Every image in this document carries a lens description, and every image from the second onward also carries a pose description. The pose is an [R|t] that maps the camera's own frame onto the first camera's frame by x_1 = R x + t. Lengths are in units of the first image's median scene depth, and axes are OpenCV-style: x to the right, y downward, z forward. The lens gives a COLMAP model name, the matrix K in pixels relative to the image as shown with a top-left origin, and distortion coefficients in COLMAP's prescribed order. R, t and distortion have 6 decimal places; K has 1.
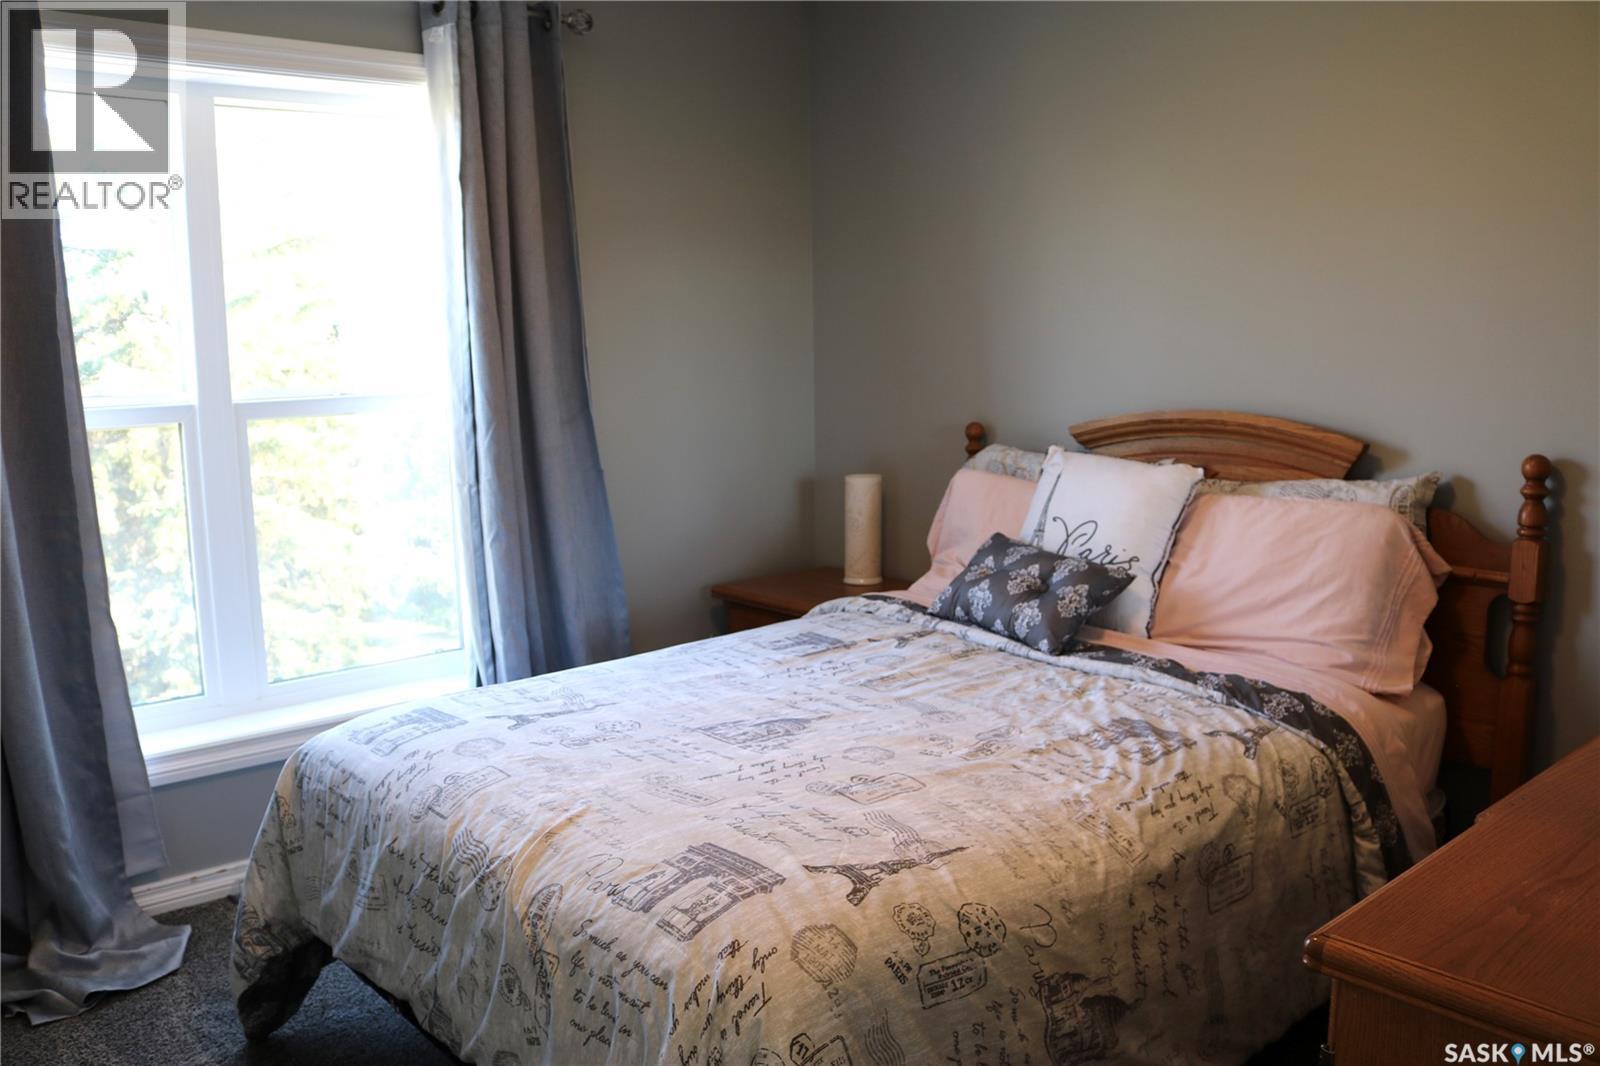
lens RADIAL K [[1332.7, 0, 800.0], [0, 1332.7, 533.0], [0, 0, 1]] dist [-0.163028, 0.135177]
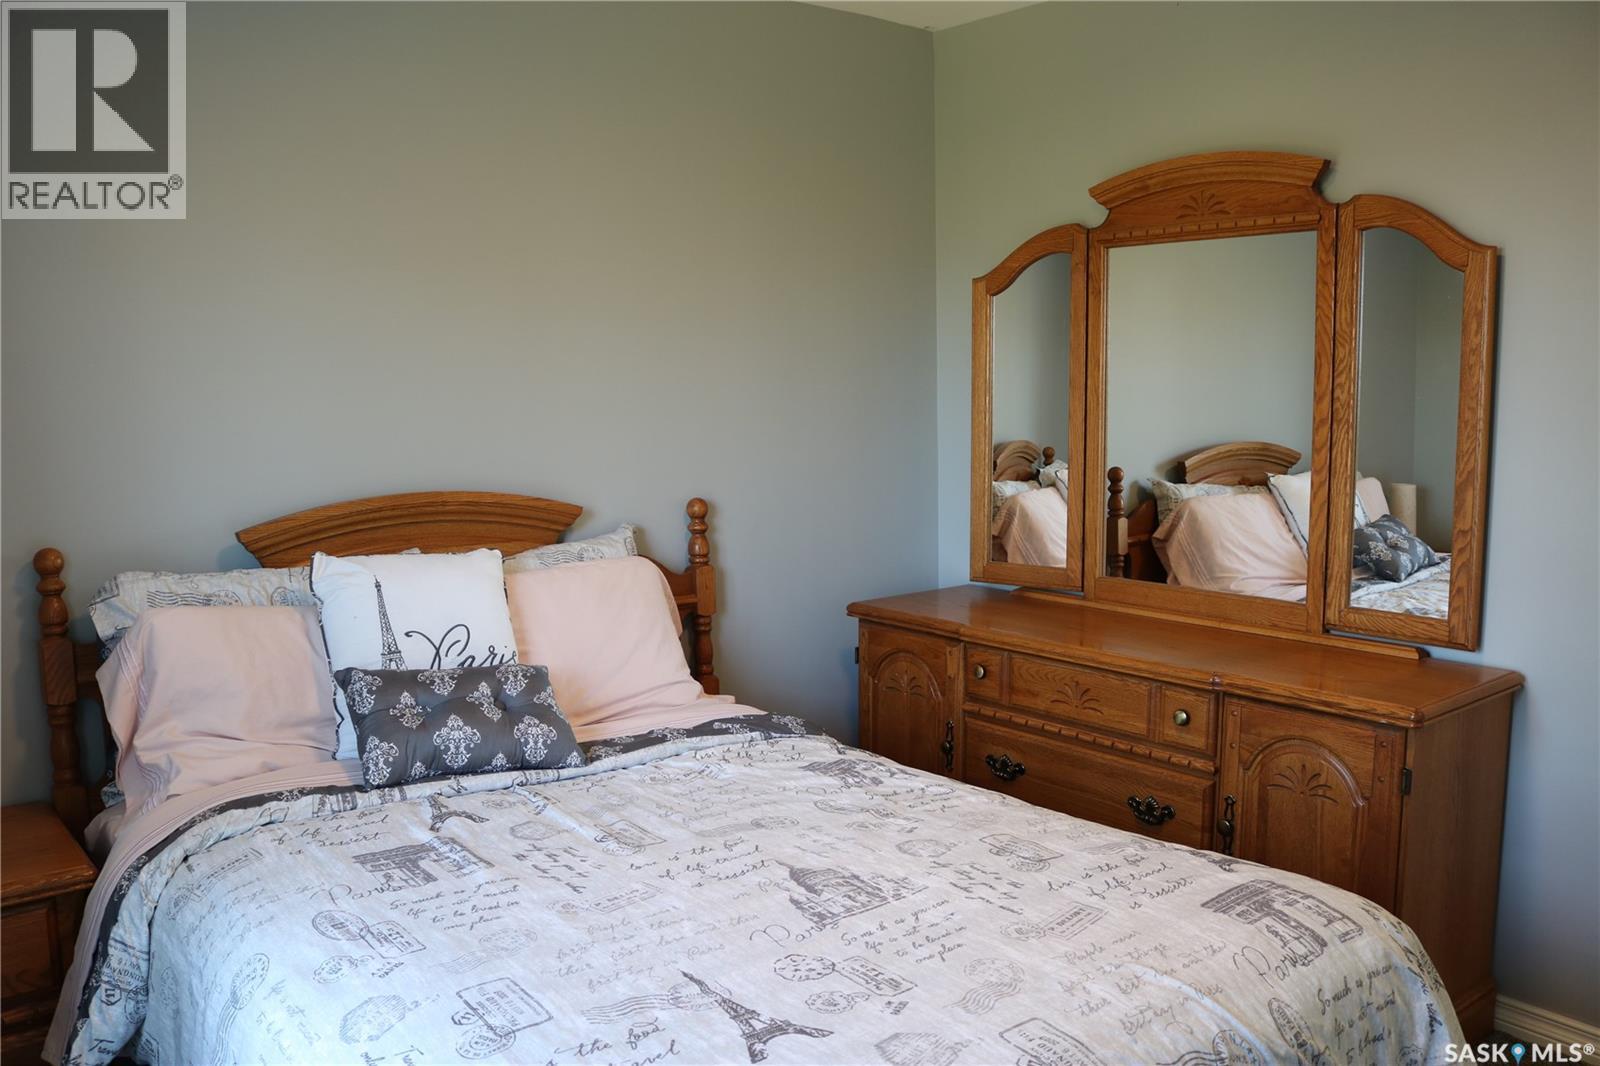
lens RADIAL K [[1332.7, 0, 800.0], [0, 1332.7, 533.0], [0, 0, 1]] dist [-0.163028, 0.135177]
pose [[0.032972, -0.096992, 0.994739, -0.816007], [0.158093, 0.983256, 0.090632, -0.144844], [-0.986873, 0.154273, 0.047754, 0.947064]]
